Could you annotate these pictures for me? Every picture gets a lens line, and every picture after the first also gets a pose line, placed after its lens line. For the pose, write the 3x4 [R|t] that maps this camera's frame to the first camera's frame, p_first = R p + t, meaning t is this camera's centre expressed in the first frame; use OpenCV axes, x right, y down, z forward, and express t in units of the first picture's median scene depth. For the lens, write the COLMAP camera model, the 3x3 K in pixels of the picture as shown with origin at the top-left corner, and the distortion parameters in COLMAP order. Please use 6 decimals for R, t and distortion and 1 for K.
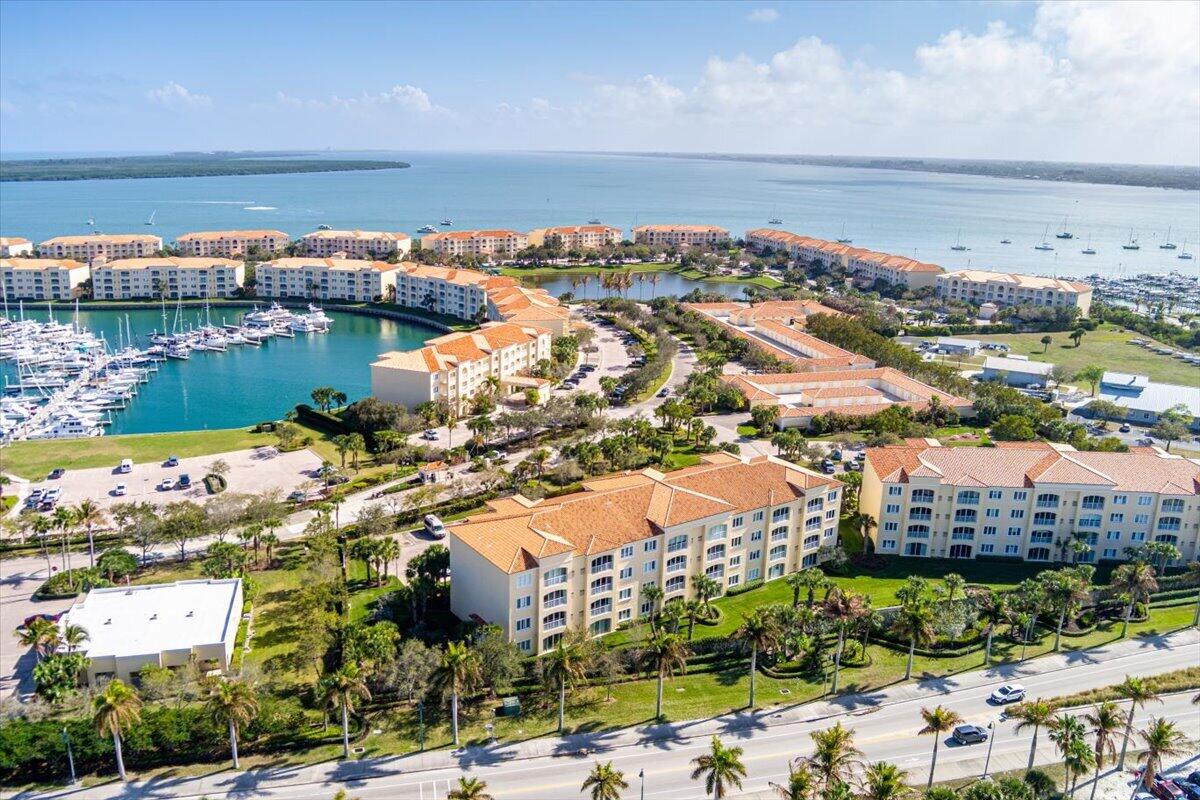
lens RADIAL K [[961.4, 0, 609.2], [0, 961.4, 396.6], [0, 0, 1]] dist [-0.073877, 0.002776]
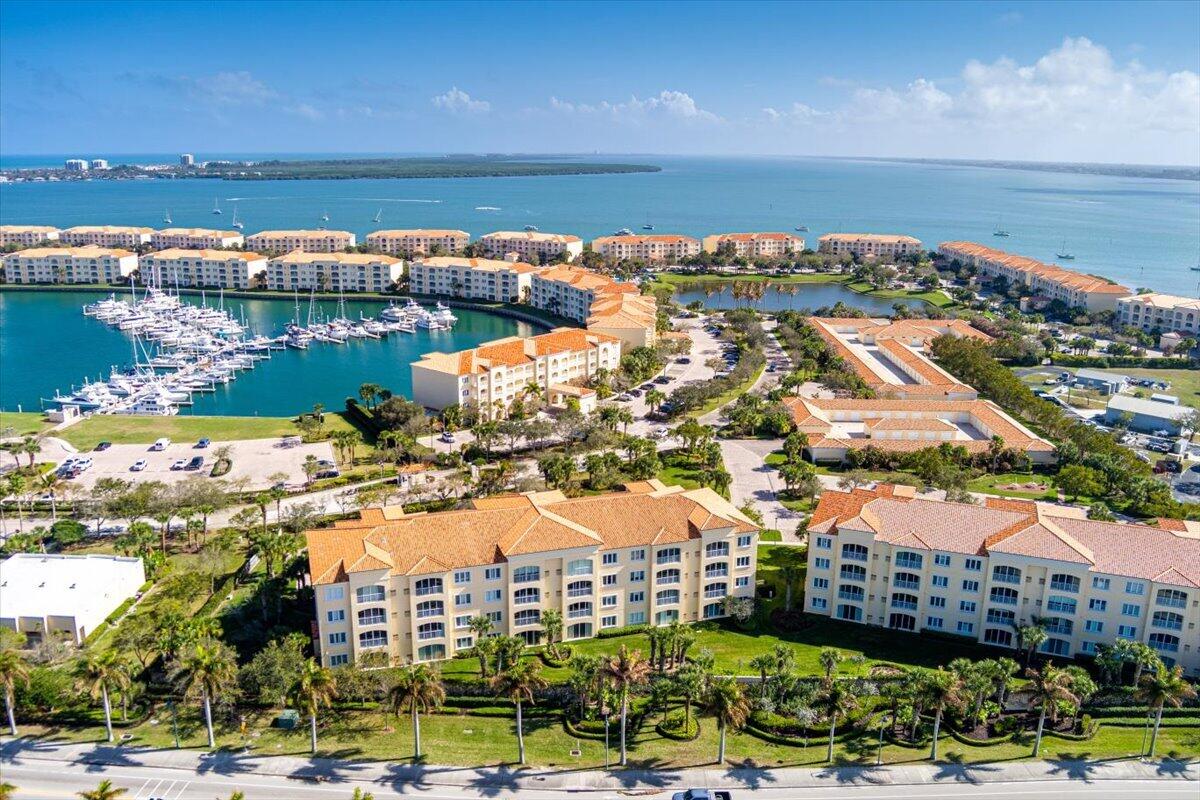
lens RADIAL K [[963.3, 0, 596.0], [0, 963.3, 397.7], [0, 0, 1]] dist [-0.080895, 0.022726]
pose [[0.960444, 0.065126, -0.270750, 0.197713], [-0.066216, 0.997792, 0.005117, -0.014351], [0.270486, 0.013014, 0.962636, 0.062499]]
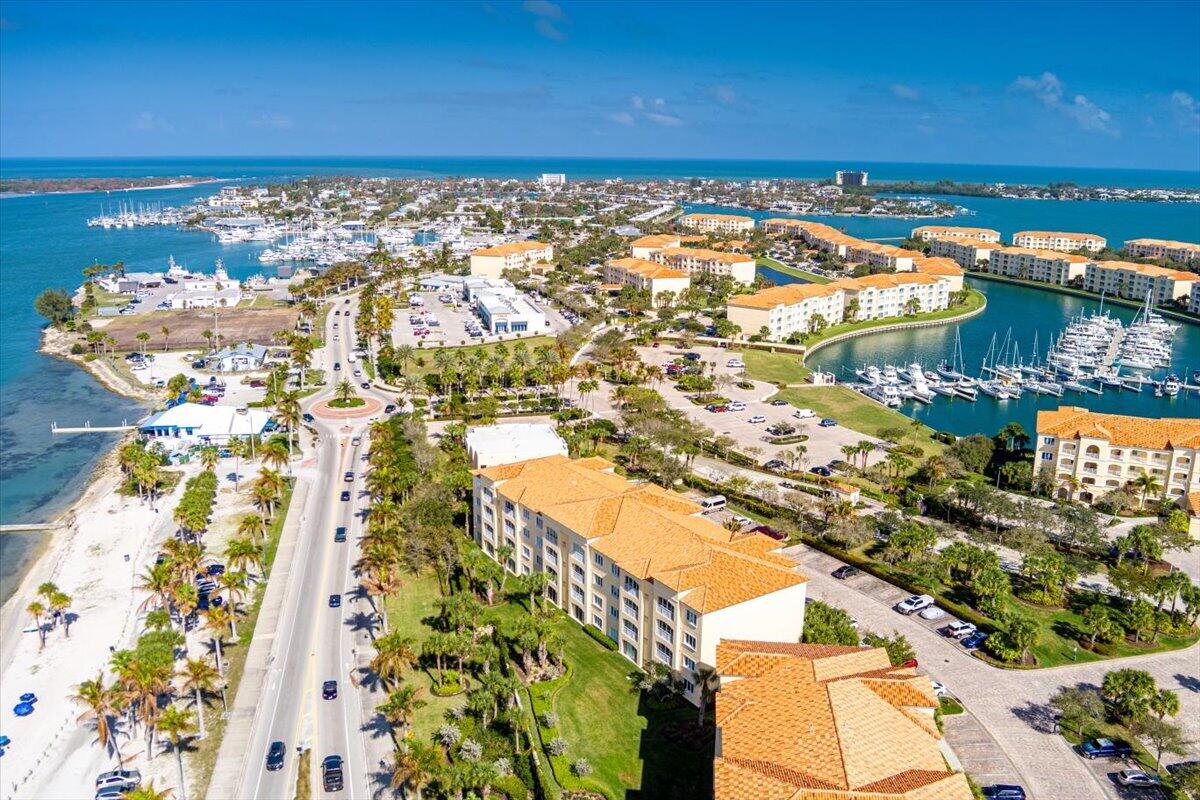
lens RADIAL K [[950.6, 0, 590.7], [0, 950.6, 404.4], [0, 0, 1]] dist [-0.071102, 0.012703]
pose [[-0.026500, 0.240735, -0.970229, 0.544869], [-0.259198, 0.935721, 0.239253, -0.126042], [0.965460, 0.257822, 0.037602, 0.508149]]
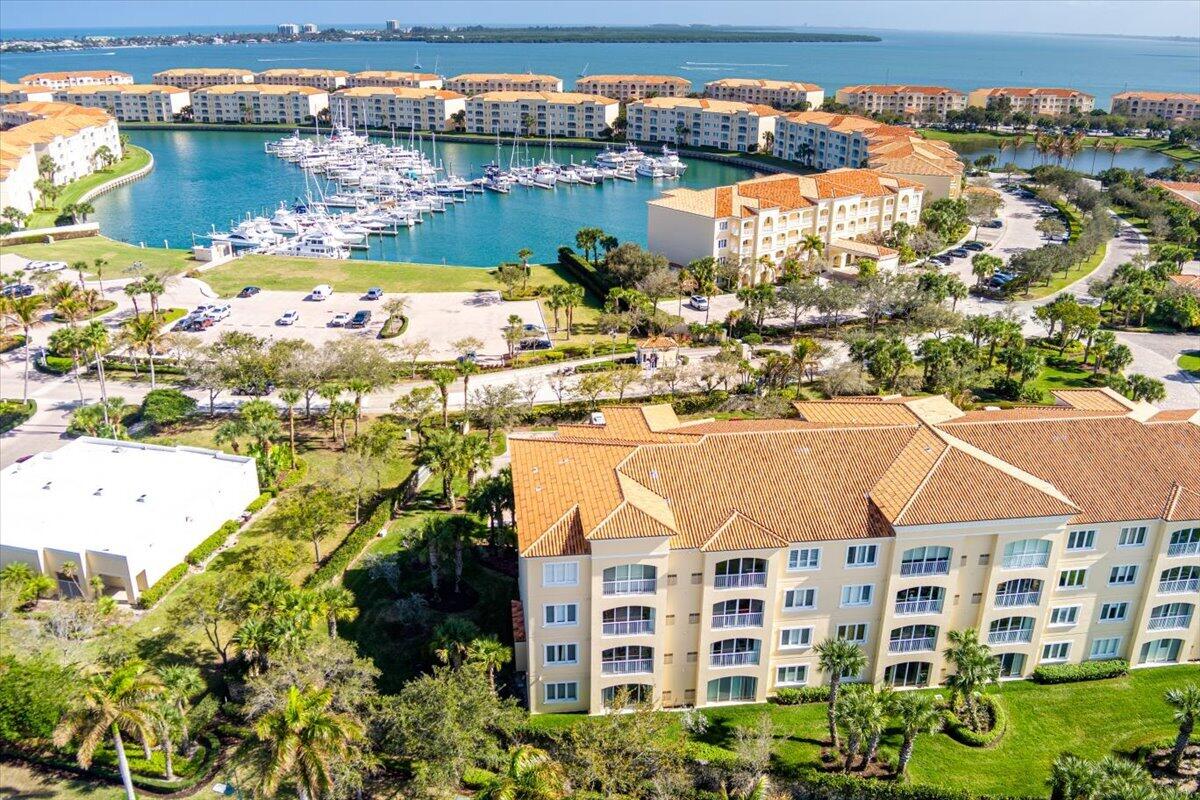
lens RADIAL K [[963.3, 0, 596.0], [0, 963.3, 397.7], [0, 0, 1]] dist [-0.080895, 0.022726]
pose [[0.885156, 0.164197, -0.435360, 0.061959], [-0.111687, 0.983288, 0.143772, 0.012405], [0.451692, -0.078636, 0.888702, 0.269016]]
